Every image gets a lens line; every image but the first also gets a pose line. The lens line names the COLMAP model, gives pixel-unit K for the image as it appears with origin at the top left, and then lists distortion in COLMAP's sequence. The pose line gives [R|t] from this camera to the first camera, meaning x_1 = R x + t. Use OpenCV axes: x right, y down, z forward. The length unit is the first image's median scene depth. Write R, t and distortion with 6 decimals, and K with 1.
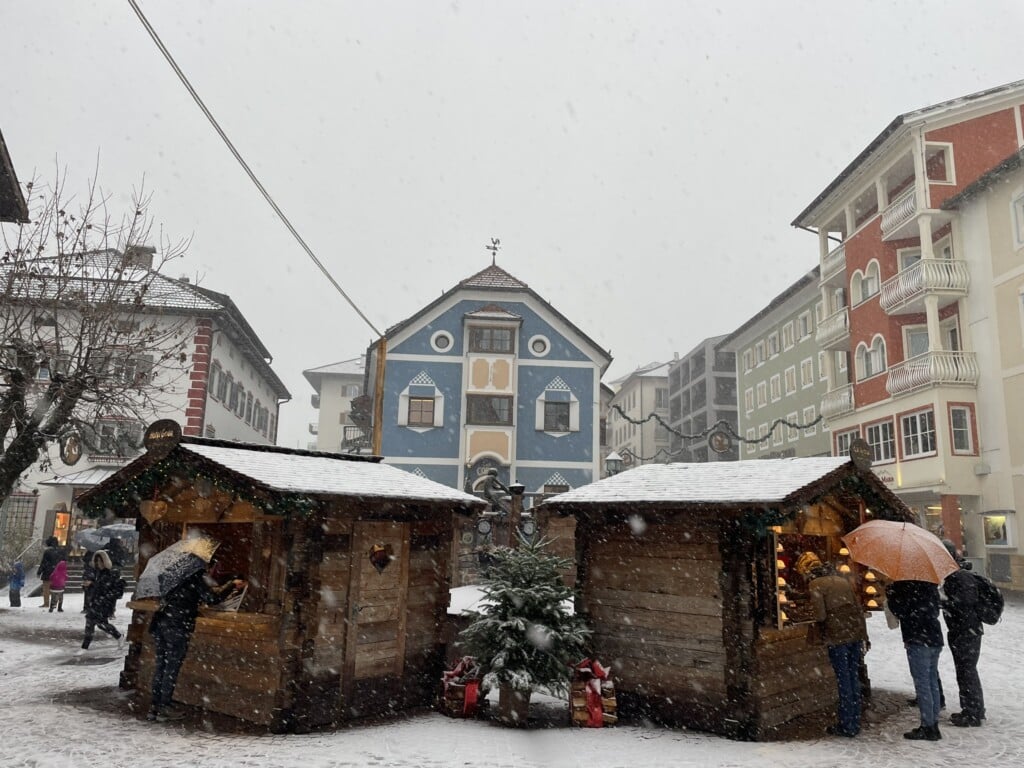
lens RADIAL K [[772.7, 0, 530.3], [0, 772.7, 388.4], [0, 0, 1]] dist [0.062712, 0.000174]
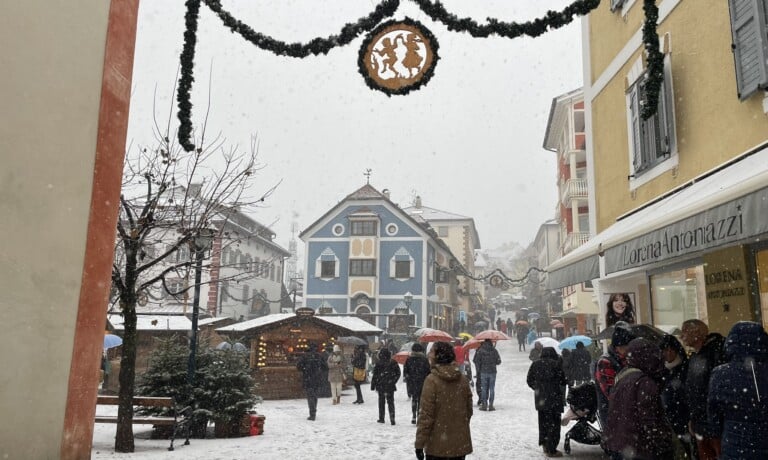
lens RADIAL K [[604.5, 0, 384.0], [0, 604.5, 230.0], [0, 0, 1]] dist [0.096051, 0.000222]
pose [[0.965017, -0.045168, -0.258268, 0.357157], [0.047563, 0.998864, 0.003029, -0.060185], [0.257837, -0.015207, 0.966069, -0.338393]]
